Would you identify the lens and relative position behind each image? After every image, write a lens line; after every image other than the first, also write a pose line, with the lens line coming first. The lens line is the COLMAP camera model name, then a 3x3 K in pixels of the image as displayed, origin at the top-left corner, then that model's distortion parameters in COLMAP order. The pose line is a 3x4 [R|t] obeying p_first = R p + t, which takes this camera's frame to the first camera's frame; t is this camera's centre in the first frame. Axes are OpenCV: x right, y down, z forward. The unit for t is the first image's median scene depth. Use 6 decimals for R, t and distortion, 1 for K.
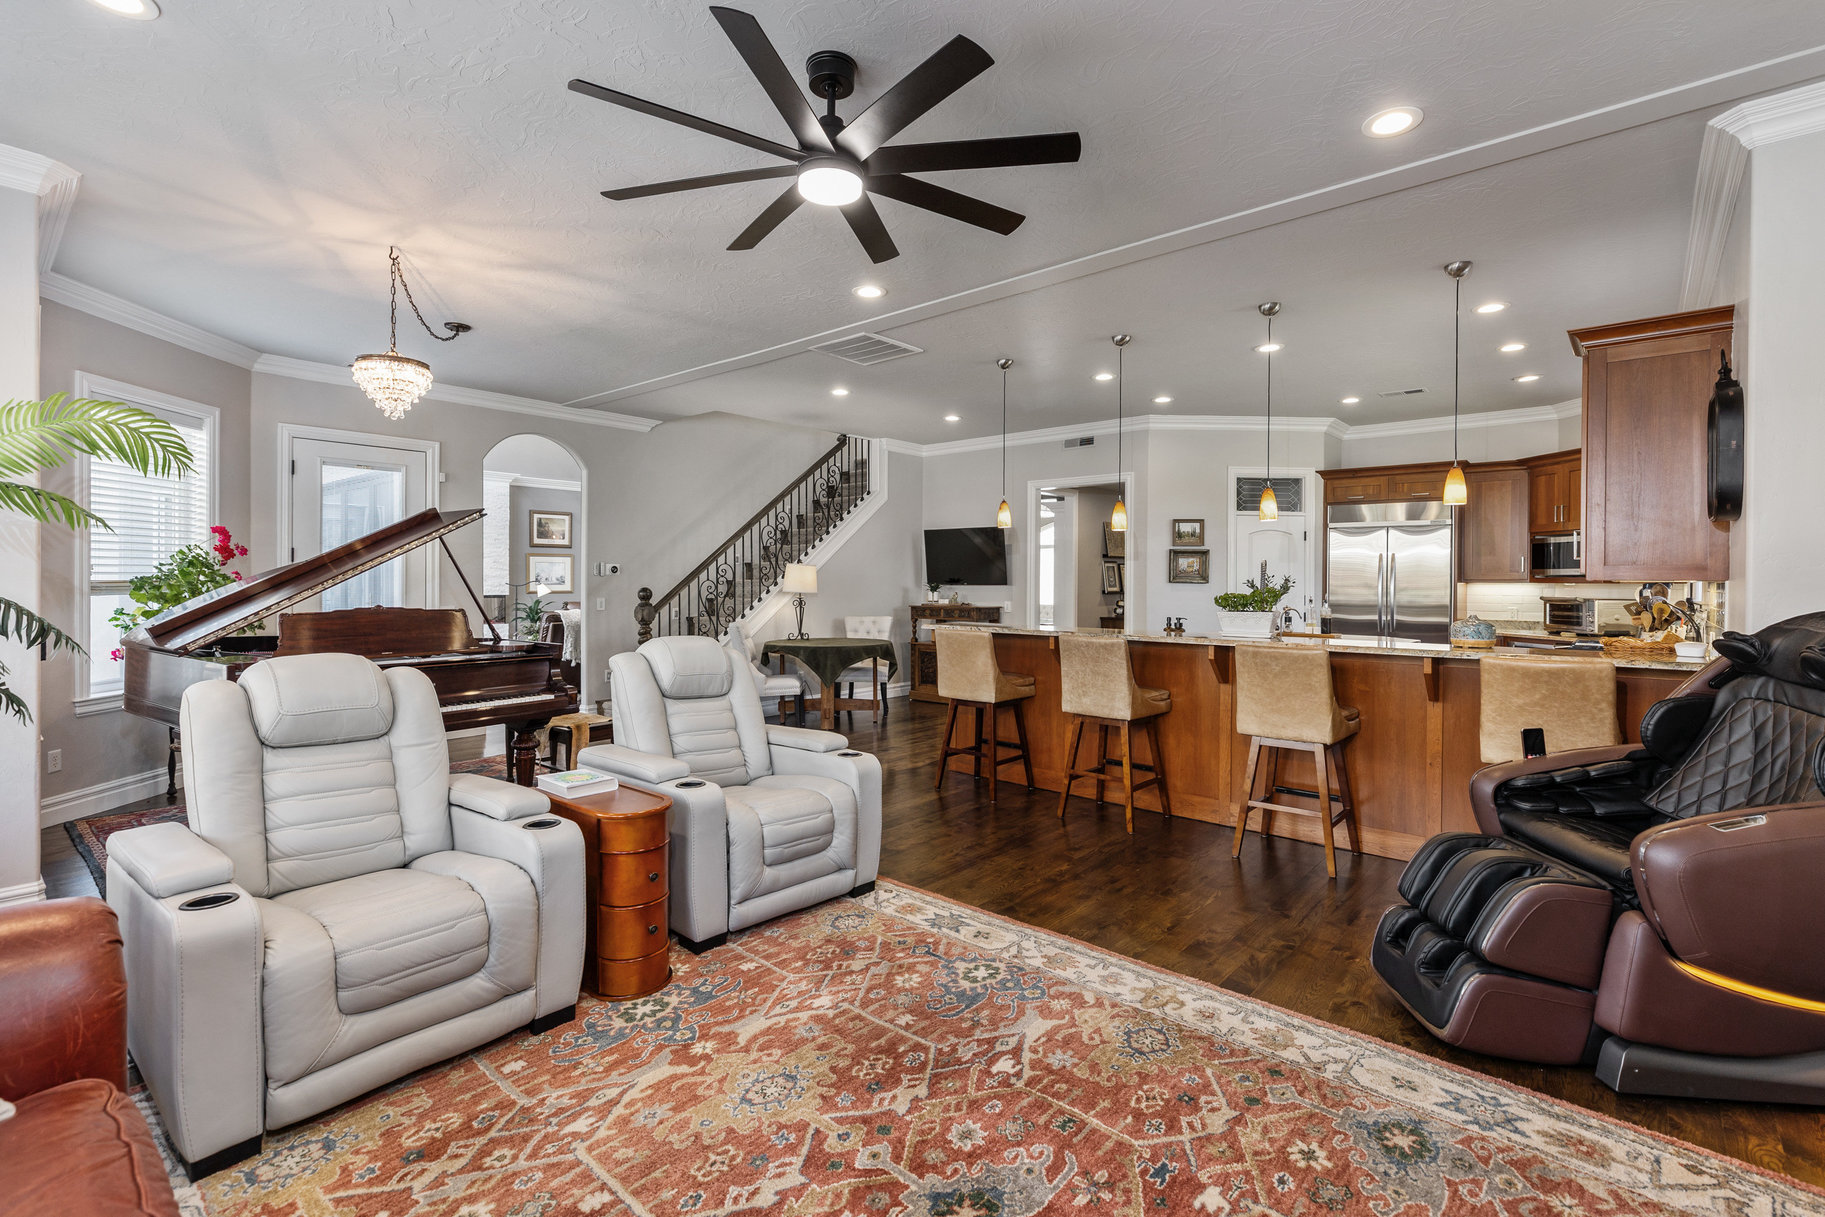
lens RADIAL K [[818.6, 0, 922.4], [0, 818.6, 599.4], [0, 0, 1]] dist [0.003147, 0.000499]
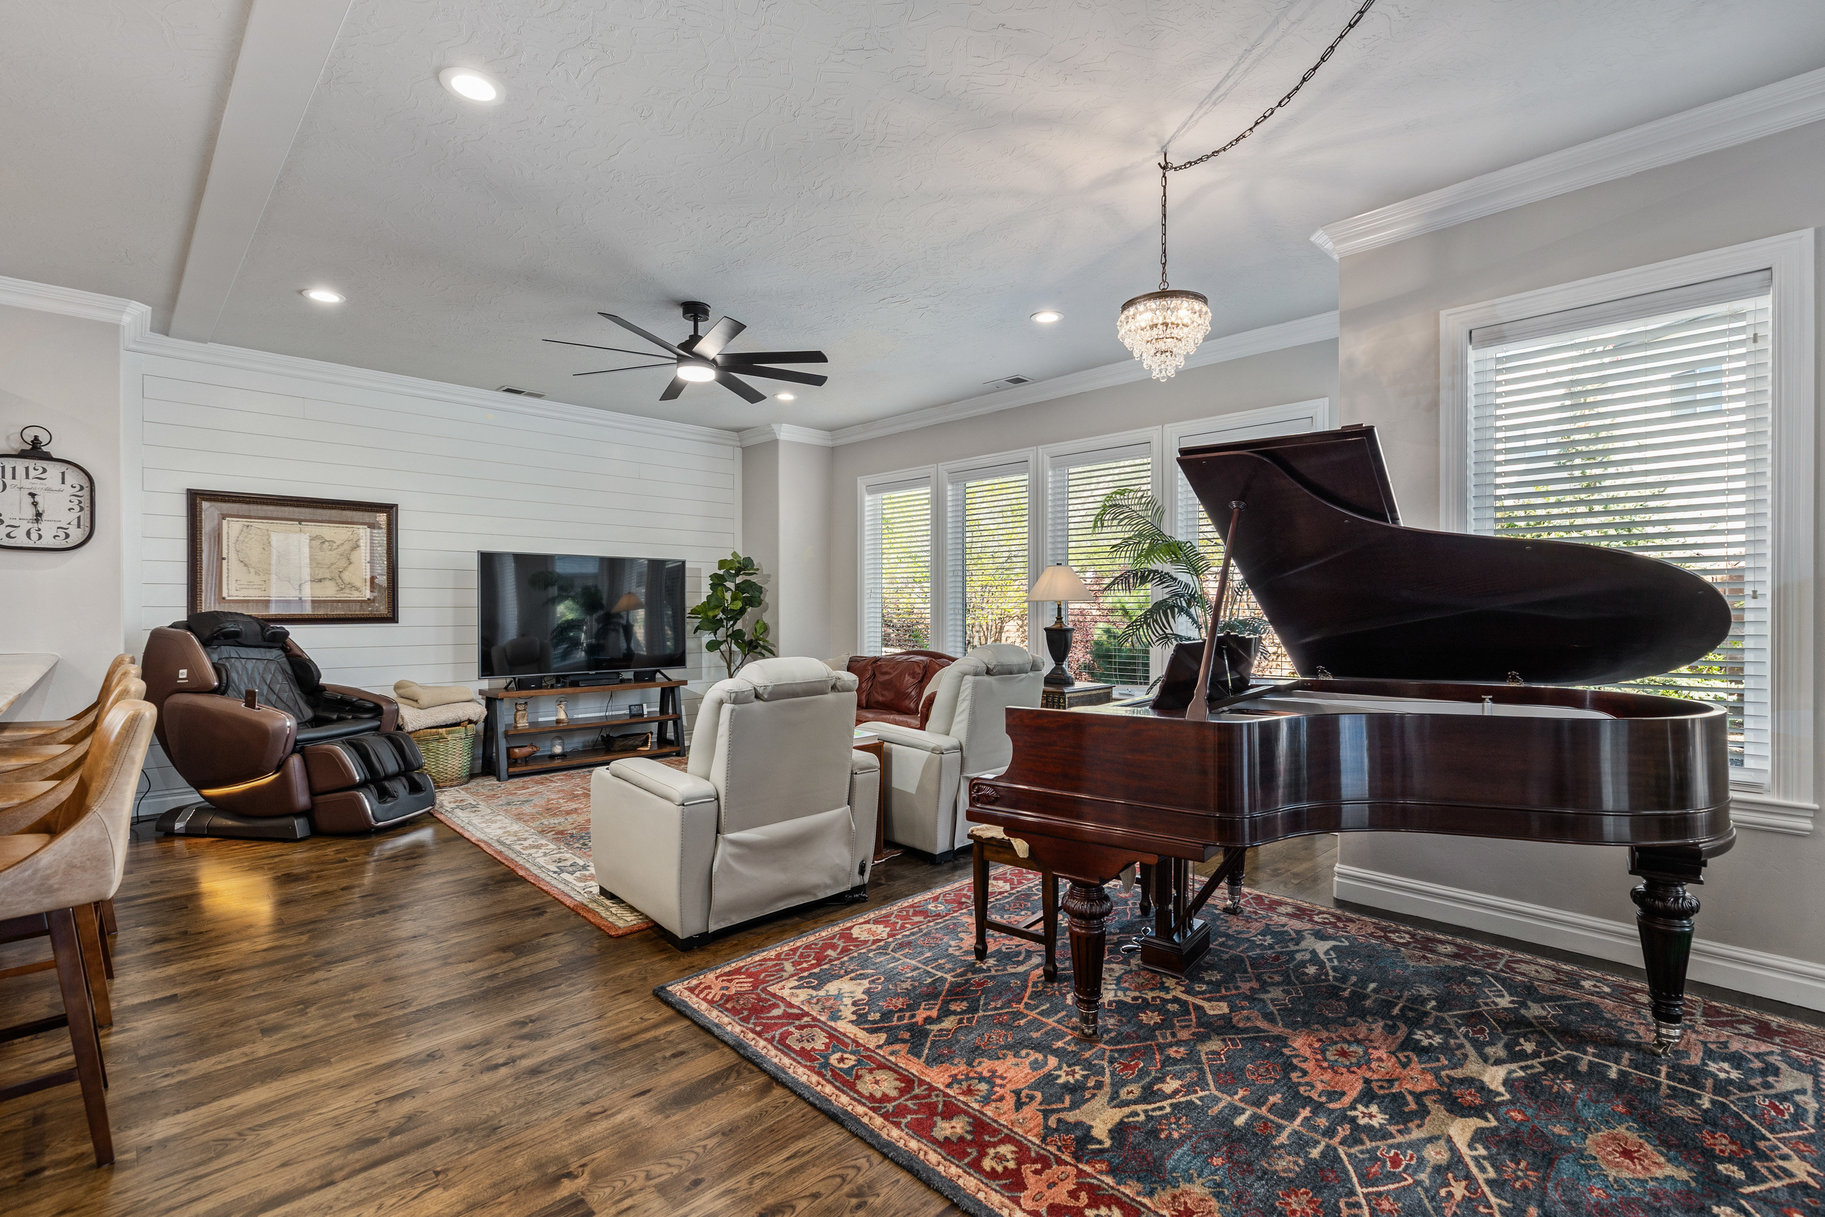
lens RADIAL K [[818.6, 0, 922.4], [0, 818.6, 599.4], [0, 0, 1]] dist [0.003147, 0.000499]
pose [[-0.996394, -0.003878, 0.084762, -0.189094], [-0.003090, 0.999951, 0.009429, -0.008573], [-0.084794, 0.009133, -0.996357, 0.687749]]
